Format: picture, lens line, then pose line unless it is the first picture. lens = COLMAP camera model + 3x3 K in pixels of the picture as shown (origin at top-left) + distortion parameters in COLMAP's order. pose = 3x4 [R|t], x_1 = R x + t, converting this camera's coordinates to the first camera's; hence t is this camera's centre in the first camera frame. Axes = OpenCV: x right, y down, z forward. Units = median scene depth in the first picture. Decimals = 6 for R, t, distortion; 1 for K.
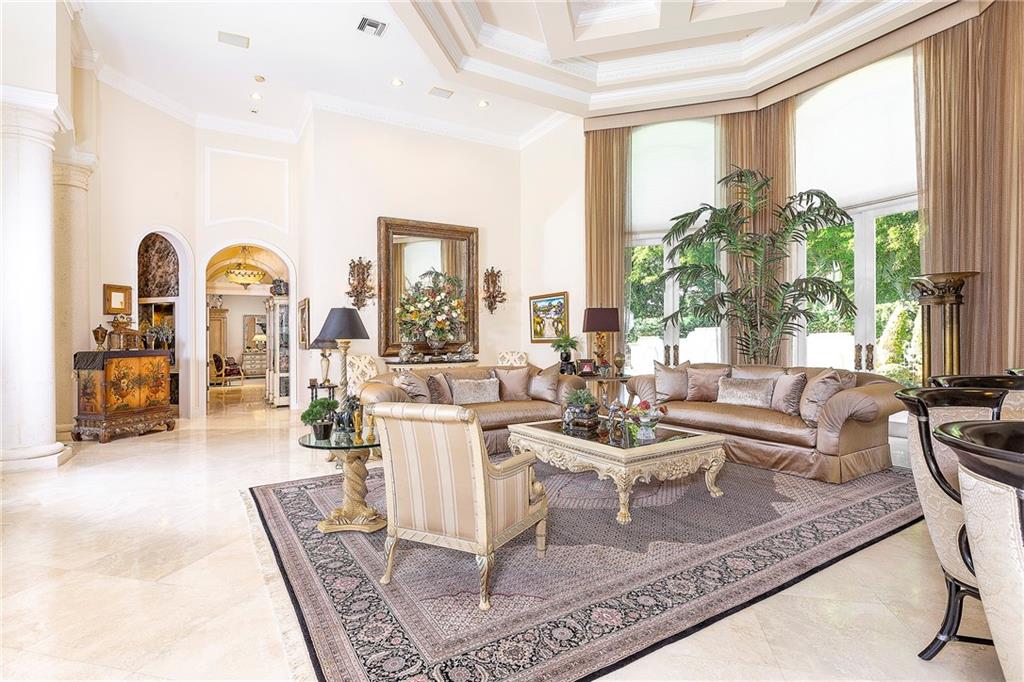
lens RADIAL K [[491.7, 0, 512.0], [0, 491.7, 341.0], [0, 0, 1]] dist [-0.002748, 0.000392]
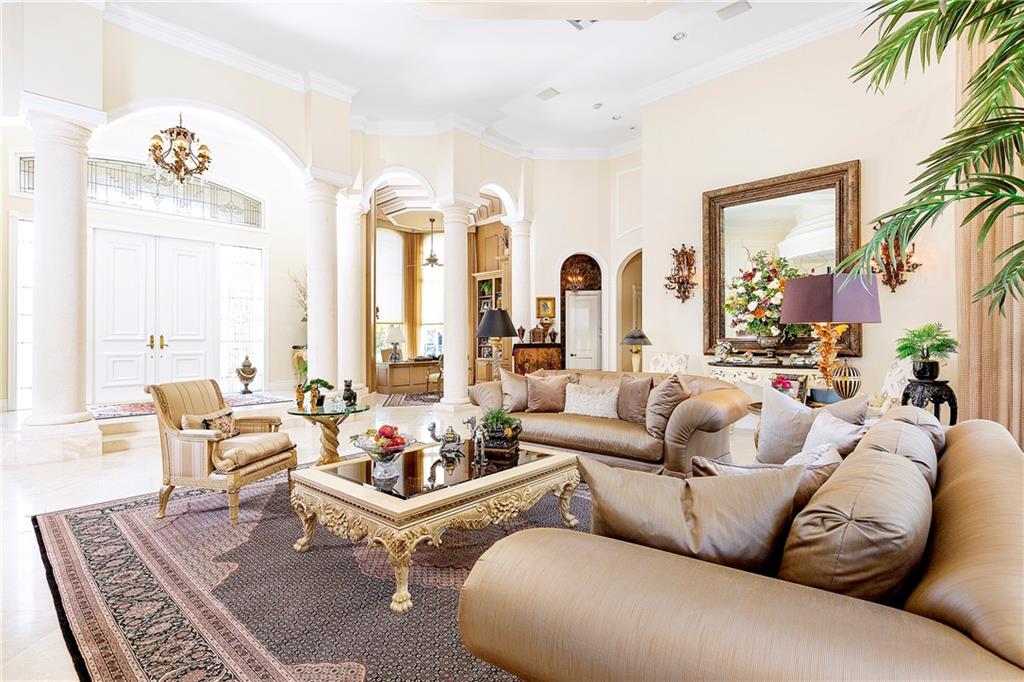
lens RADIAL K [[503.9, 0, 512.0], [0, 503.9, 341.0], [0, 0, 1]] dist [0.000370, 0.000243]
pose [[0.267620, 0.012540, -0.963443, 0.494201], [0.001408, 0.999909, 0.013406, -0.005637], [0.963524, -0.004944, 0.267578, 0.440642]]
